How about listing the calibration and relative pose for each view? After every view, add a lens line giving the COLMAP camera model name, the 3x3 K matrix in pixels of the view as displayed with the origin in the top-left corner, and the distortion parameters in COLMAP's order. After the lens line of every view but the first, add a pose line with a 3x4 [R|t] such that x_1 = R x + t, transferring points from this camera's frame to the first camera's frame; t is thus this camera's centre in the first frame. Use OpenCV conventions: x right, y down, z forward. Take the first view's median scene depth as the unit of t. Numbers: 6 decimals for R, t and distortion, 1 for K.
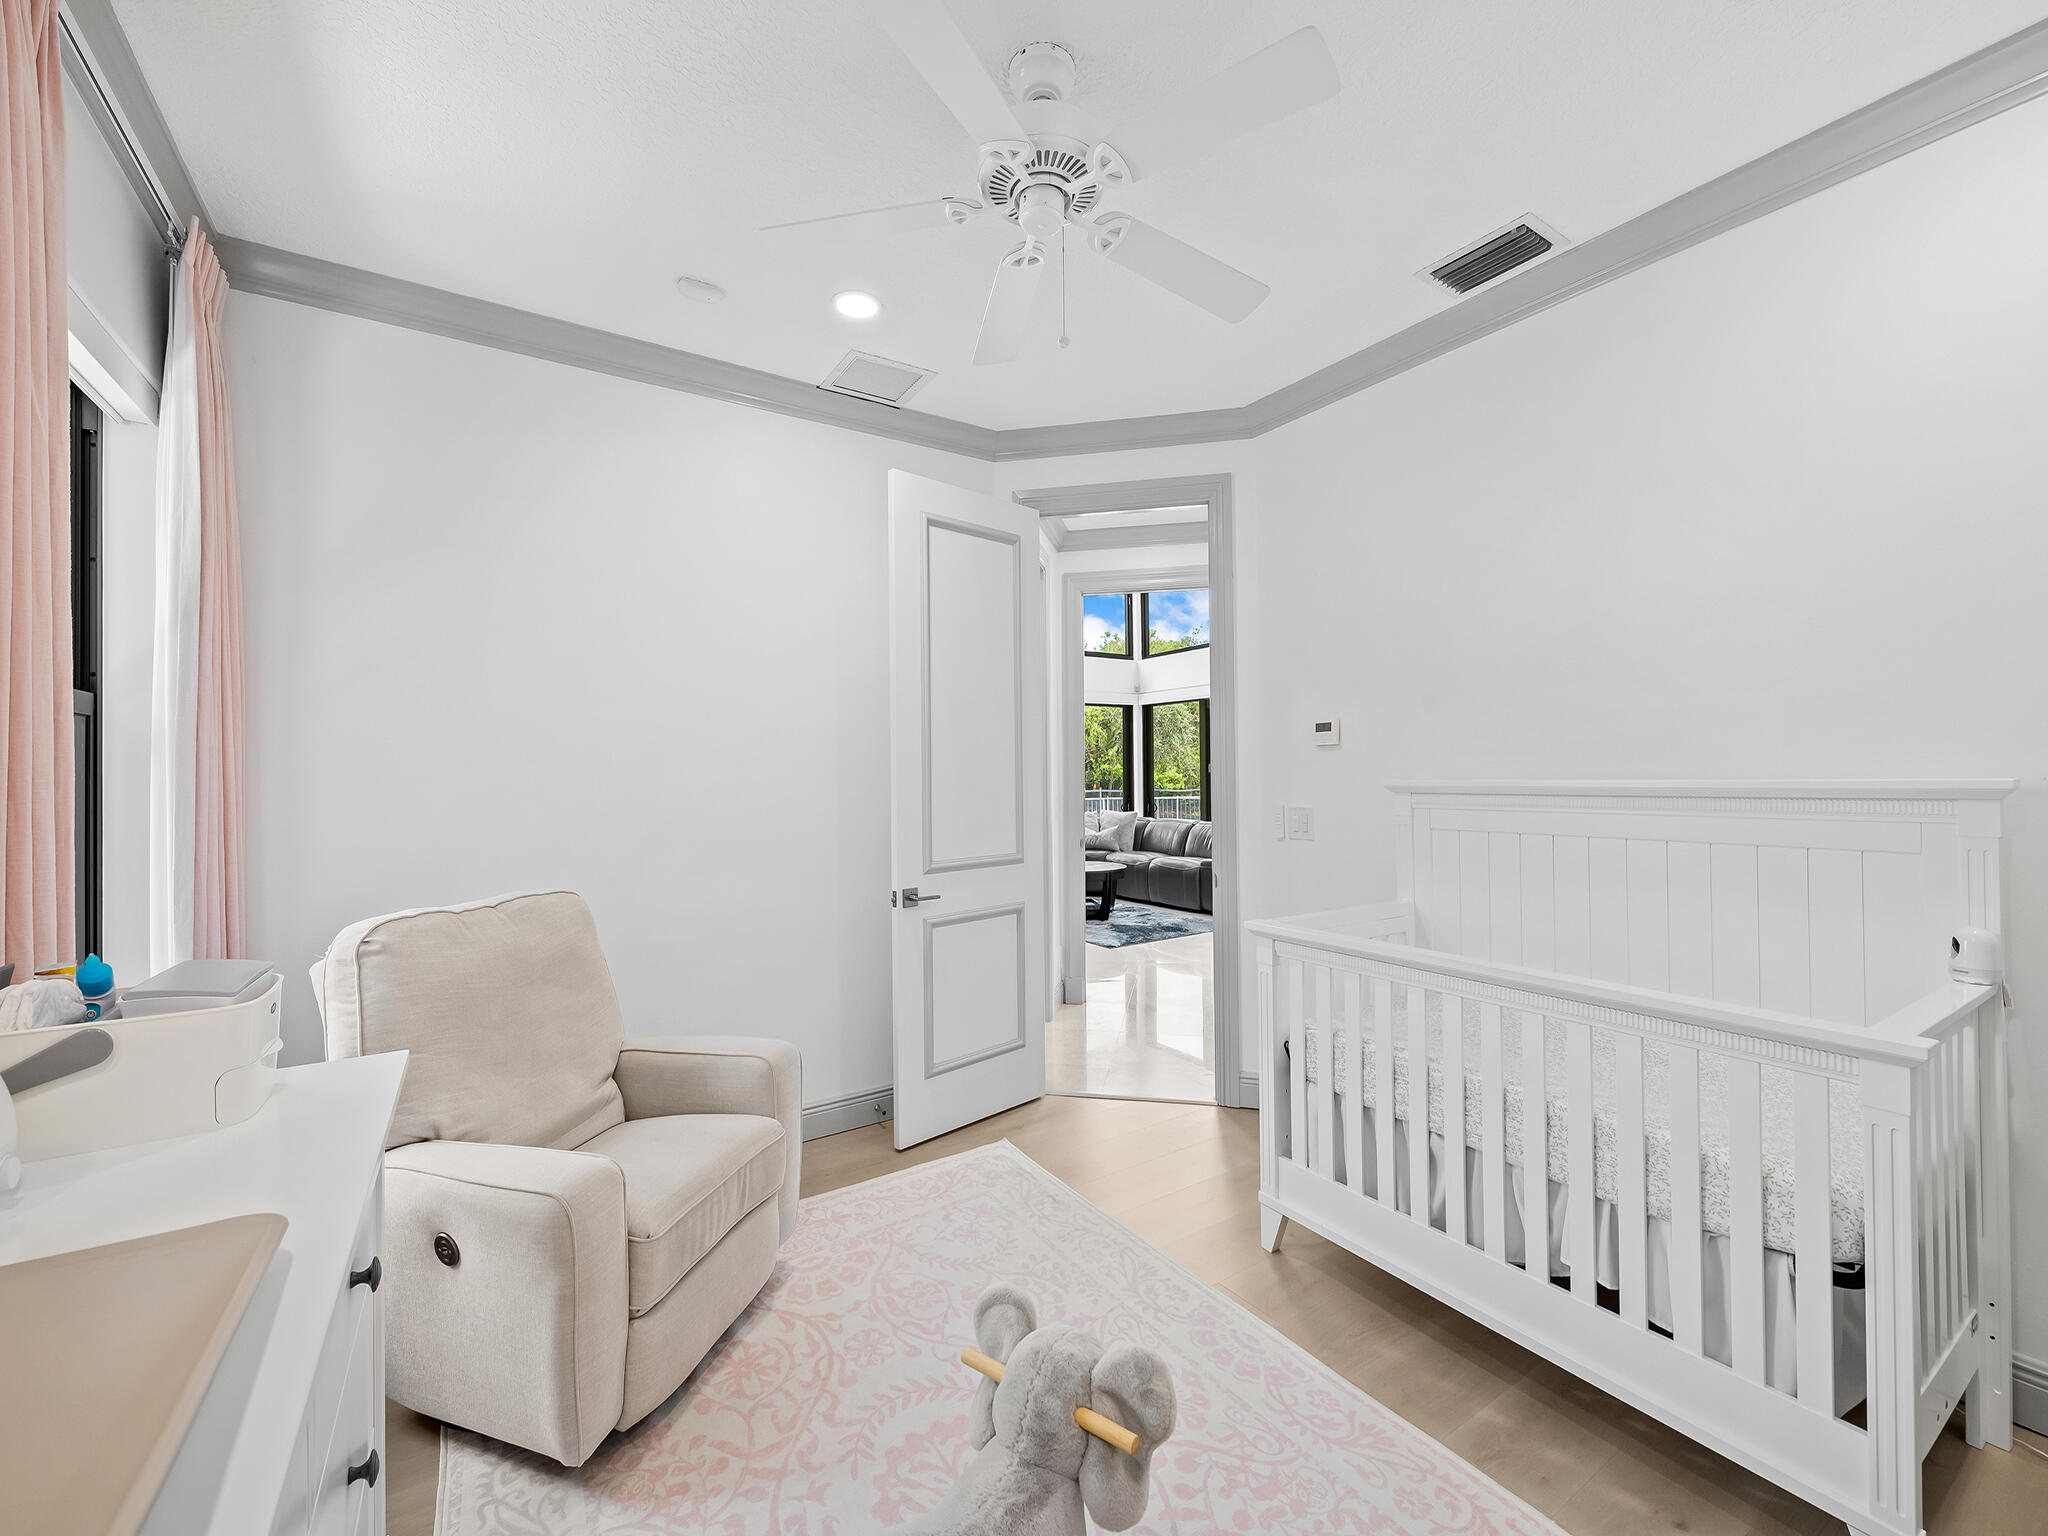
lens RADIAL K [[862.1, 0, 1029.1], [0, 862.1, 776.2], [0, 0, 1]] dist [0.001202, -0.003508]
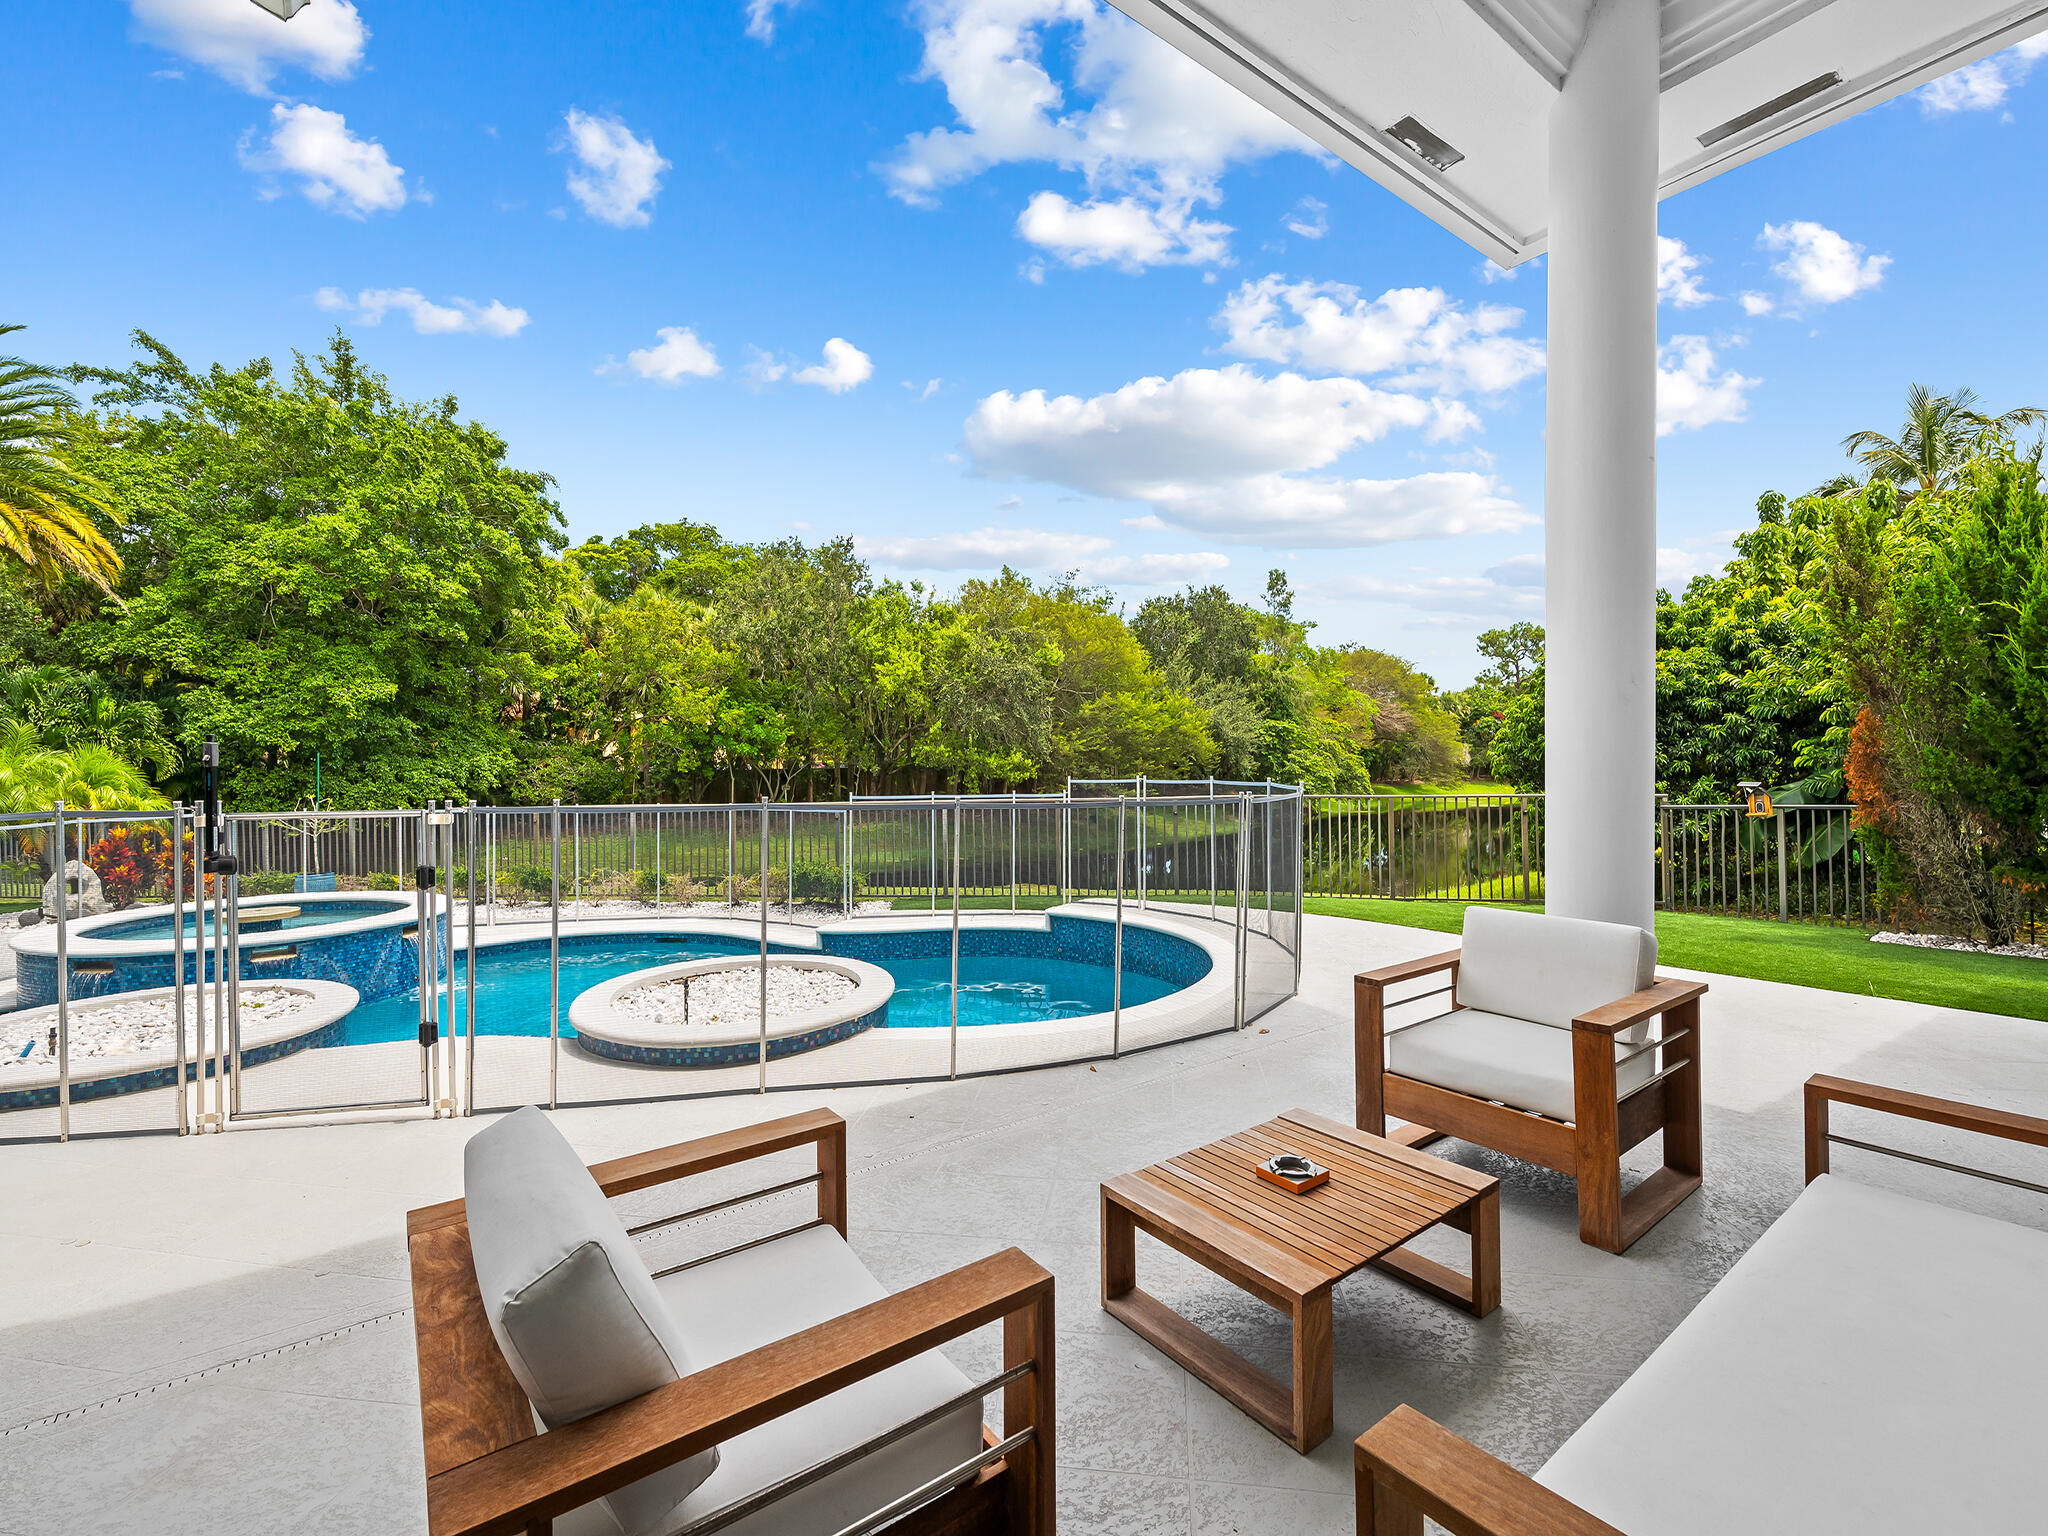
lens RADIAL K [[886.1, 0, 1020.6], [0, 886.1, 770.5], [0, 0, 1]] dist [0.001793, -0.002797]
pose [[0.999250, 0.003920, 0.038528, 0.539864], [-0.004298, 0.999943, 0.009735, -0.000394], [-0.038488, -0.009893, 0.999210, 0.876116]]
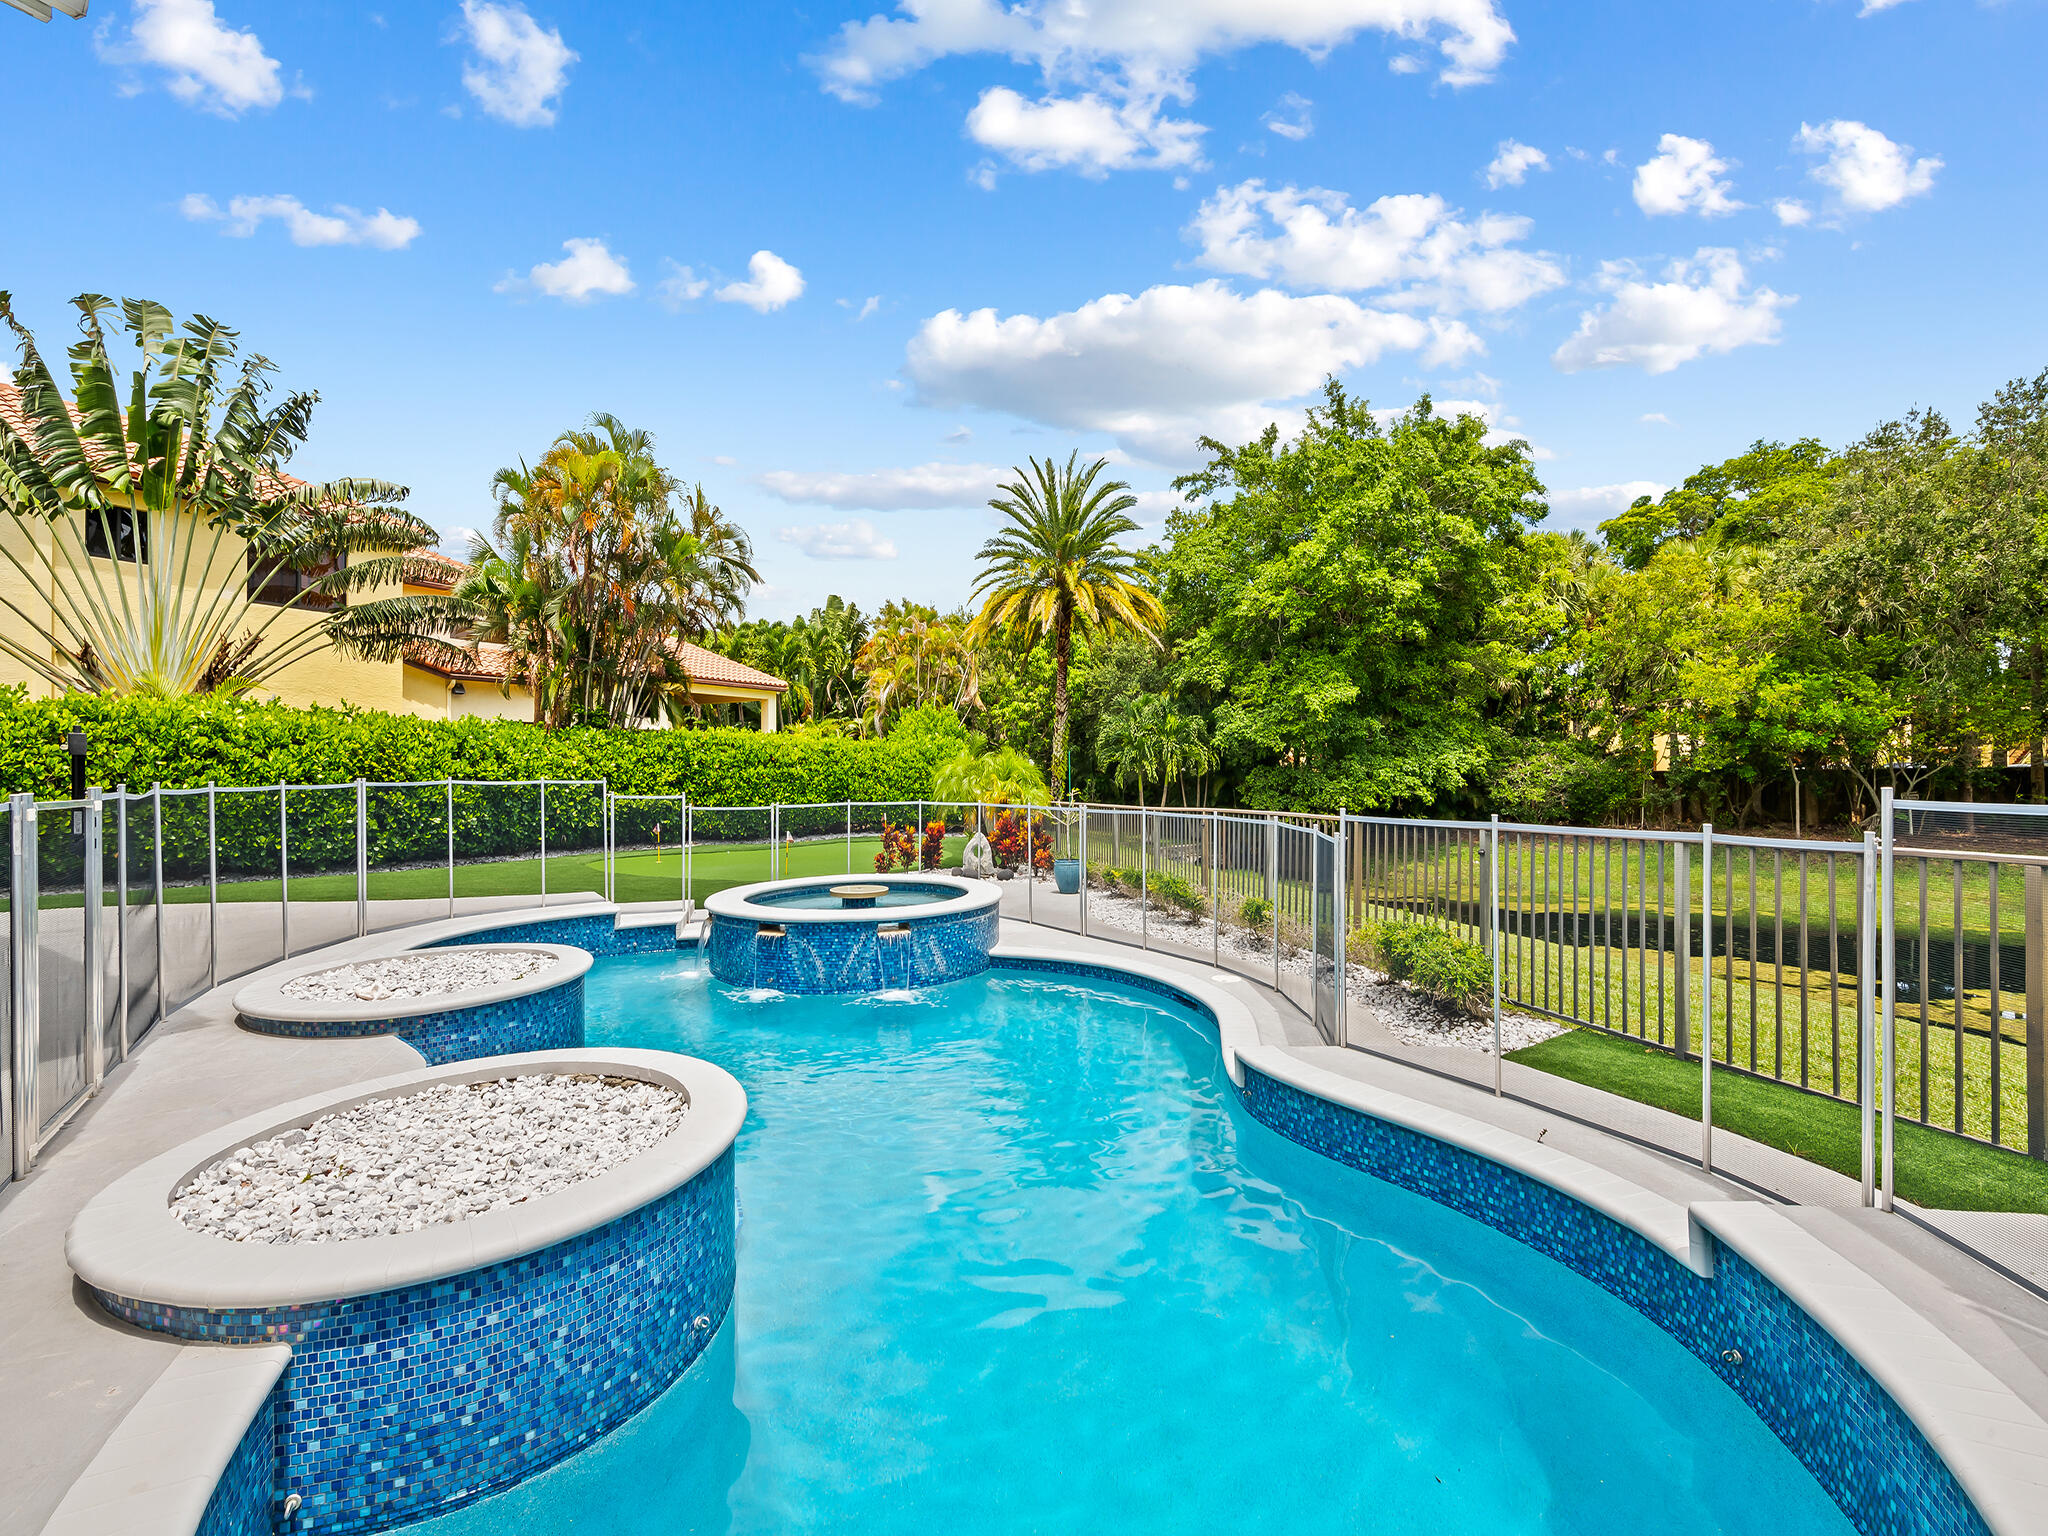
lens RADIAL K [[862.1, 0, 1032.3], [0, 862.1, 761.3], [0, 0, 1]] dist [0.001202, -0.003508]
pose [[0.447548, -0.001374, -0.894259, 0.705483], [0.003924, 0.999992, 0.000427, 0.004042], [0.894251, -0.003700, 0.447550, 1.335884]]
